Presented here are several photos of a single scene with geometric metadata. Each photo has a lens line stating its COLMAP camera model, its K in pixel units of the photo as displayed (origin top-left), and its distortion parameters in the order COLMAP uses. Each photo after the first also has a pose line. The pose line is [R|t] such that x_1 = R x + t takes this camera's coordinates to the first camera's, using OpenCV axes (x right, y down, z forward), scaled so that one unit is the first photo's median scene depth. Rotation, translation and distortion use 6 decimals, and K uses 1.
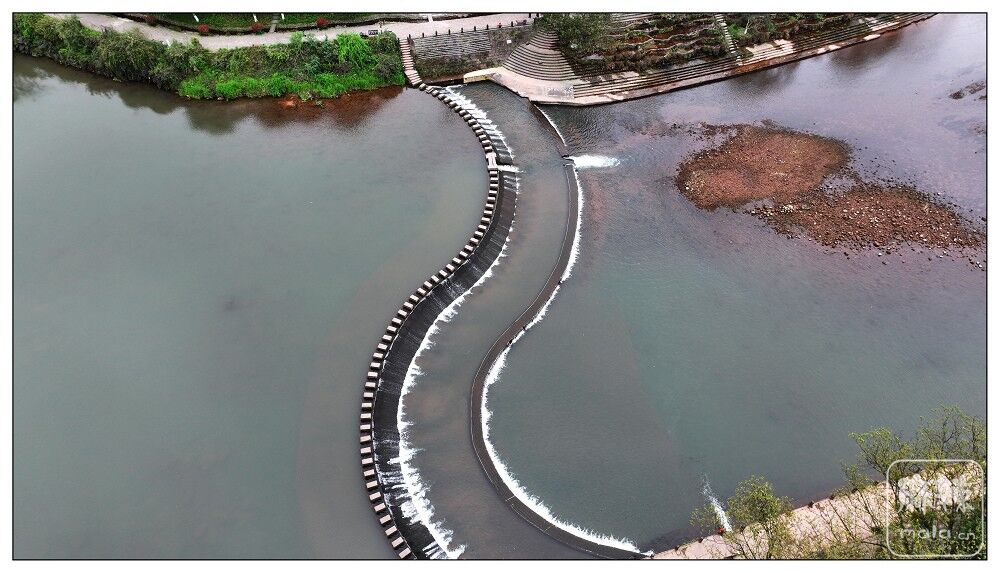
lens RADIAL K [[687.1, 0, 504.2], [0, 687.1, 284.4], [0, 0, 1]] dist [0.000271, 0.016692]
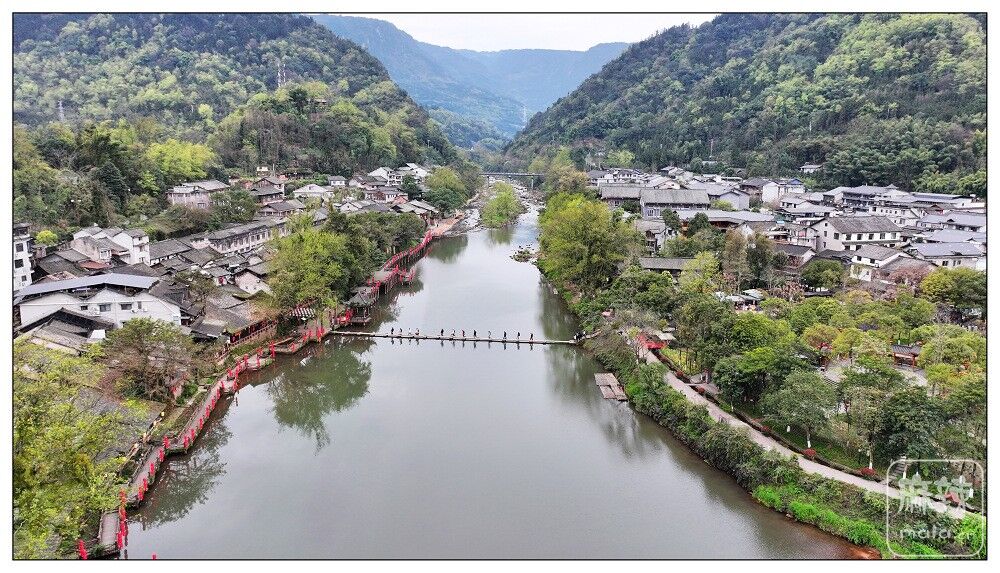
lens RADIAL K [[687.1, 0, 505.1], [0, 687.1, 284.2], [0, 0, 1]] dist [0.000271, 0.016692]
pose [[0.588512, 0.141887, -0.795941, 0.045921], [-0.628702, 0.699283, -0.340201, 0.061385], [0.508318, 0.700622, 0.500741, 0.148152]]
